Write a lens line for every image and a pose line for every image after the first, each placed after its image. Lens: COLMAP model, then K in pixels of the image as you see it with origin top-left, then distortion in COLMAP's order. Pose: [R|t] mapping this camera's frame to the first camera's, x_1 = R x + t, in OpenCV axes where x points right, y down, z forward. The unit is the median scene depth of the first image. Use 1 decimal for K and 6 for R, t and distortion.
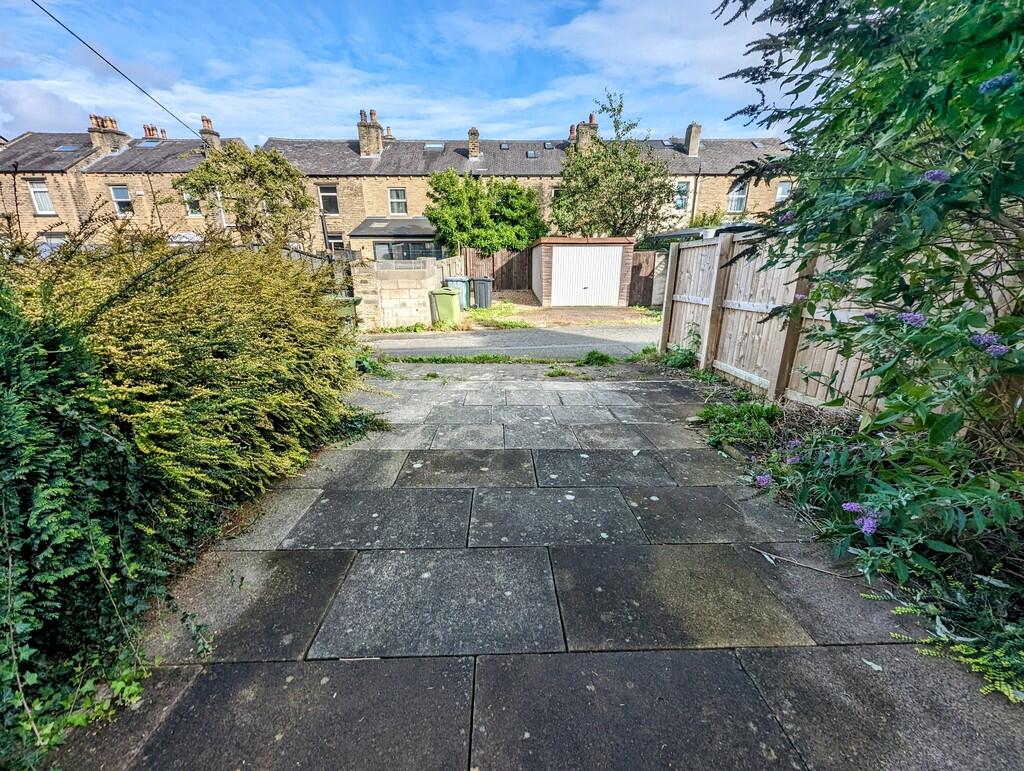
lens RADIAL K [[427.5, 0, 512.0], [0, 427.5, 385.5], [0, 0, 1]] dist [0.002552, -0.000604]
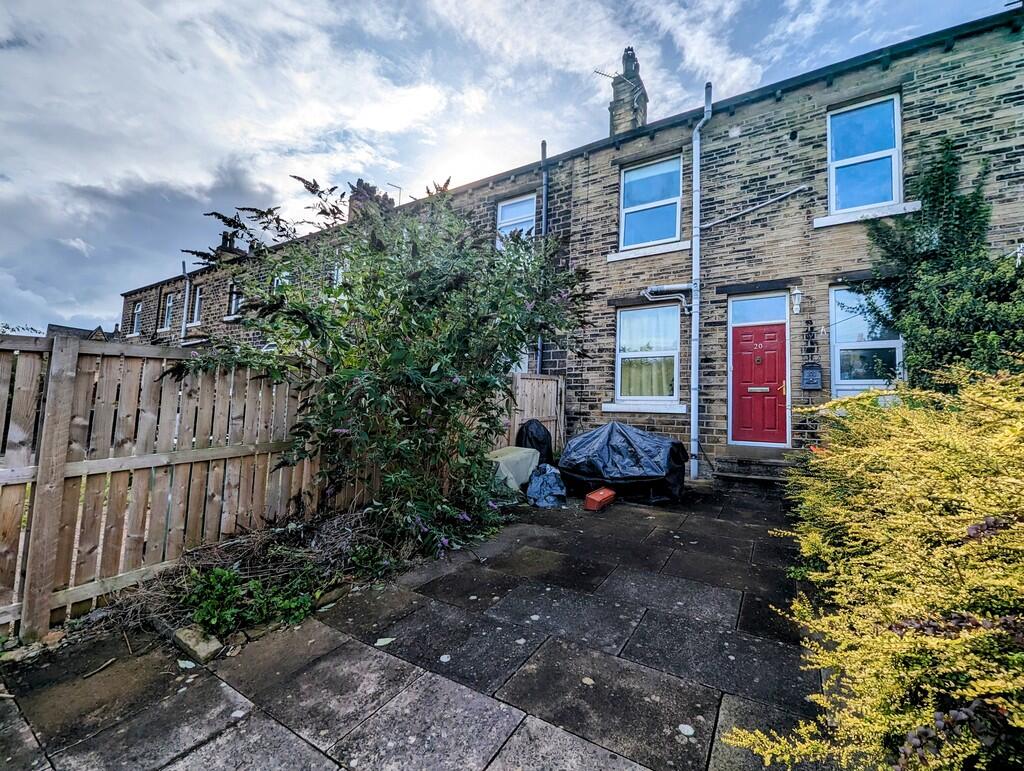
lens RADIAL K [[427.5, 0, 512.0], [0, 427.5, 385.5], [0, 0, 1]] dist [0.002552, -0.000604]
pose [[-0.827385, 0.012364, 0.561499, -0.421015], [0.139407, 0.972991, 0.183996, -0.502779], [-0.544059, 0.230512, -0.806762, 1.750141]]
